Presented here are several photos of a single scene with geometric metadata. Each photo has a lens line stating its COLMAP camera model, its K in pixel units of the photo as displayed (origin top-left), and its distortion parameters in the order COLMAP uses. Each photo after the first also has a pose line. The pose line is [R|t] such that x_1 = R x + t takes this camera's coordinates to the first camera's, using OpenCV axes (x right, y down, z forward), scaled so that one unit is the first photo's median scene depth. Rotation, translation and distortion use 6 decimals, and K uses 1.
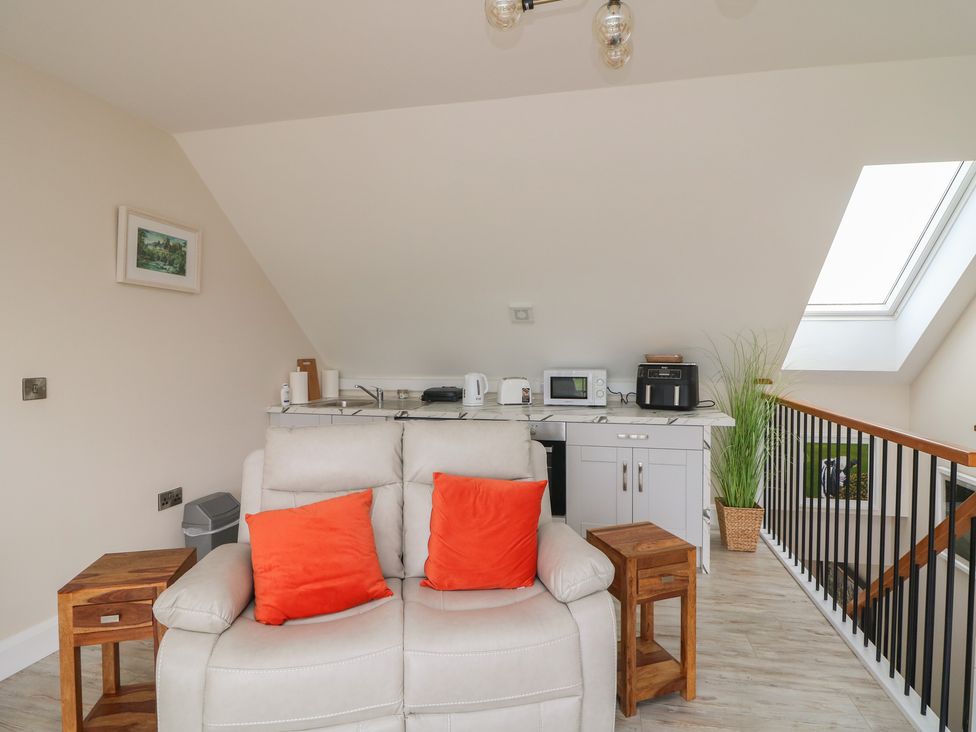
lens RADIAL K [[508.7, 0, 497.9], [0, 508.7, 356.4], [0, 0, 1]] dist [-0.000433, -0.012144]
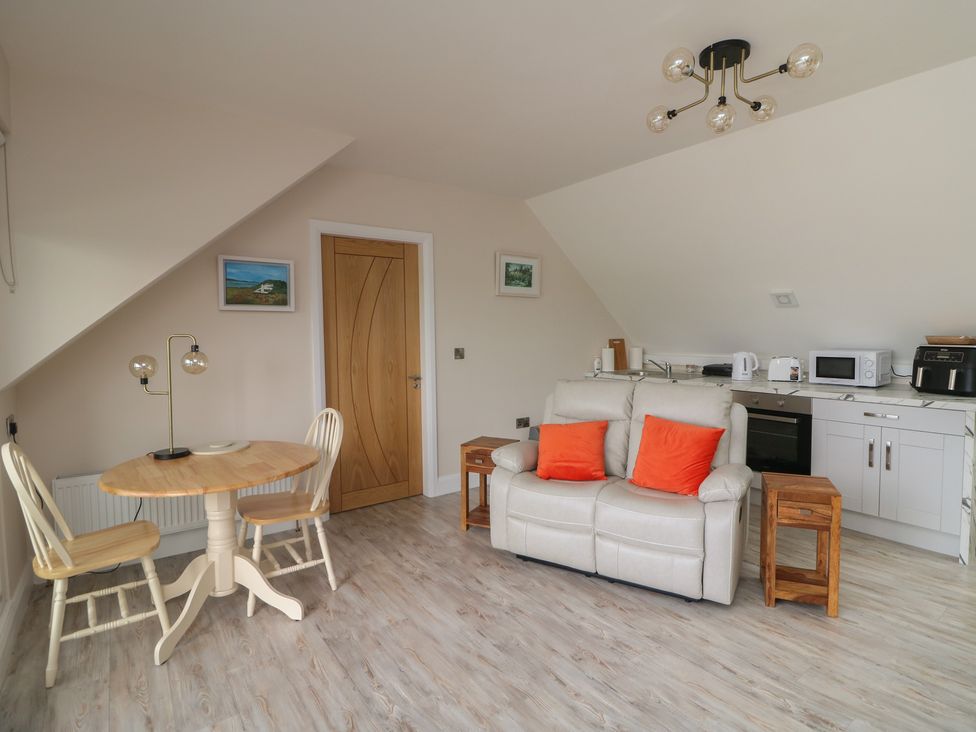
lens RADIAL K [[508.7, 0, 497.9], [0, 508.7, 356.4], [0, 0, 1]] dist [-0.000433, -0.012144]
pose [[0.754010, 0.026849, -0.656314, 0.382944], [-0.000892, 0.999205, 0.039852, -0.003115], [0.656862, -0.029463, 0.753435, -0.306296]]
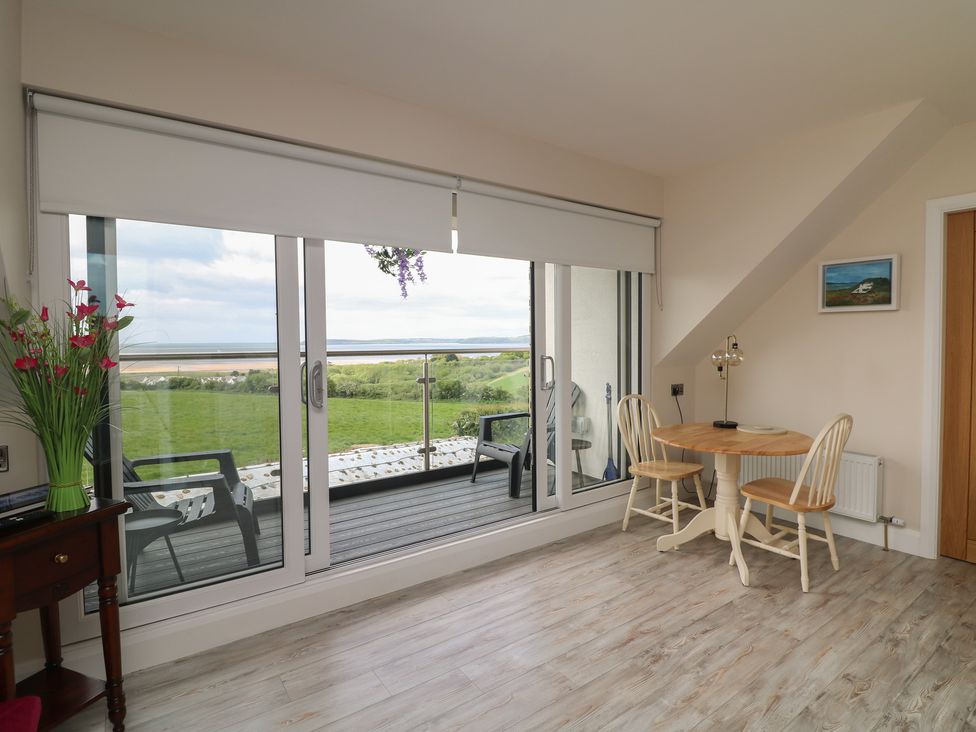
lens RADIAL K [[508.7, 0, 497.9], [0, 508.7, 356.4], [0, 0, 1]] dist [-0.000433, -0.012144]
pose [[-0.669323, 0.029440, -0.742388, 0.611178], [-0.002586, 0.999116, 0.041952, -0.004216], [0.742967, 0.030000, -0.668656, 0.394291]]
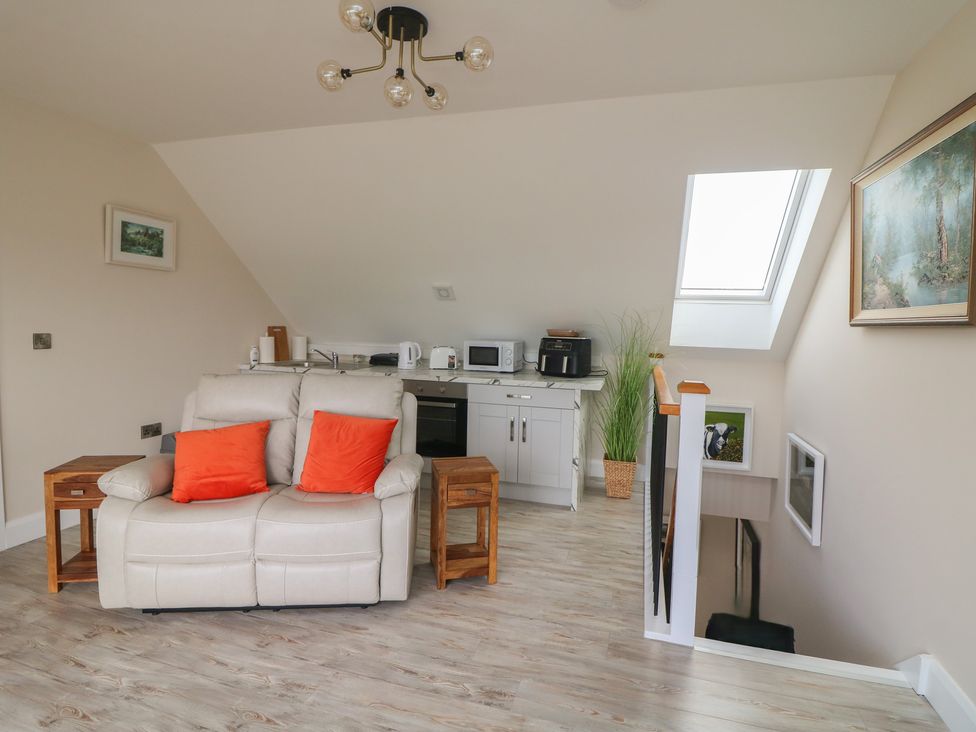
lens RADIAL K [[508.7, 0, 497.9], [0, 508.7, 356.4], [0, 0, 1]] dist [-0.000433, -0.012144]
pose [[0.997052, 0.029525, -0.070825, 0.325626], [-0.026007, 0.998406, 0.050096, 0.003178], [0.072191, -0.048107, 0.996230, -0.221146]]
